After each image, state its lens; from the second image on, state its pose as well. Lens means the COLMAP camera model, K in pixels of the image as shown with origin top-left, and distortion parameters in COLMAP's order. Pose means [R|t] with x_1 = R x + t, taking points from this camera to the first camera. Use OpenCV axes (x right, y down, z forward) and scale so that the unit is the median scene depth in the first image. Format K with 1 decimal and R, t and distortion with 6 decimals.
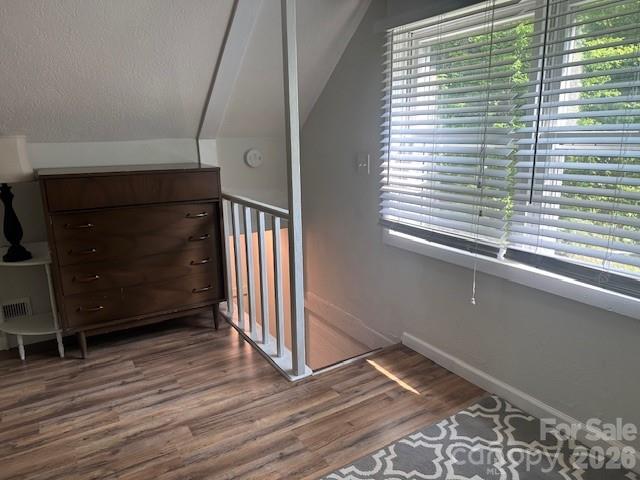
lens RADIAL K [[447.0, 0, 321.0], [0, 447.0, 239.8], [0, 0, 1]] dist [0.021516, -0.021184]
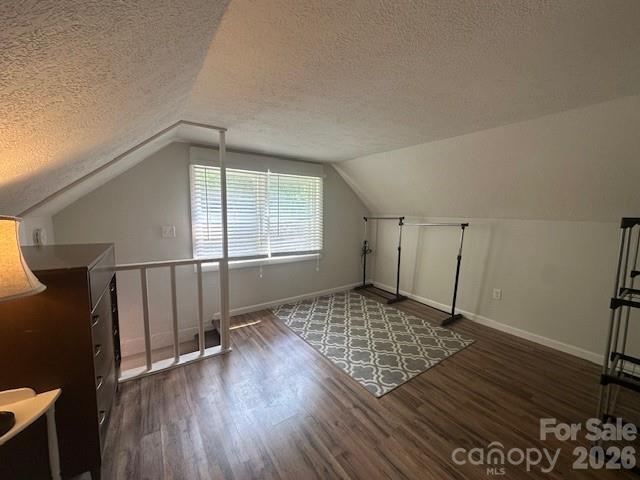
lens RADIAL K [[249.7, 0, 321.4], [0, 249.7, 238.8], [0, 0, 1]] dist [0.001246, 0.000085]
pose [[-0.043207, -0.091083, 0.994906, -1.096385], [0.226366, 0.969044, 0.098546, -0.144635], [-0.973084, 0.229471, -0.021251, 0.602613]]
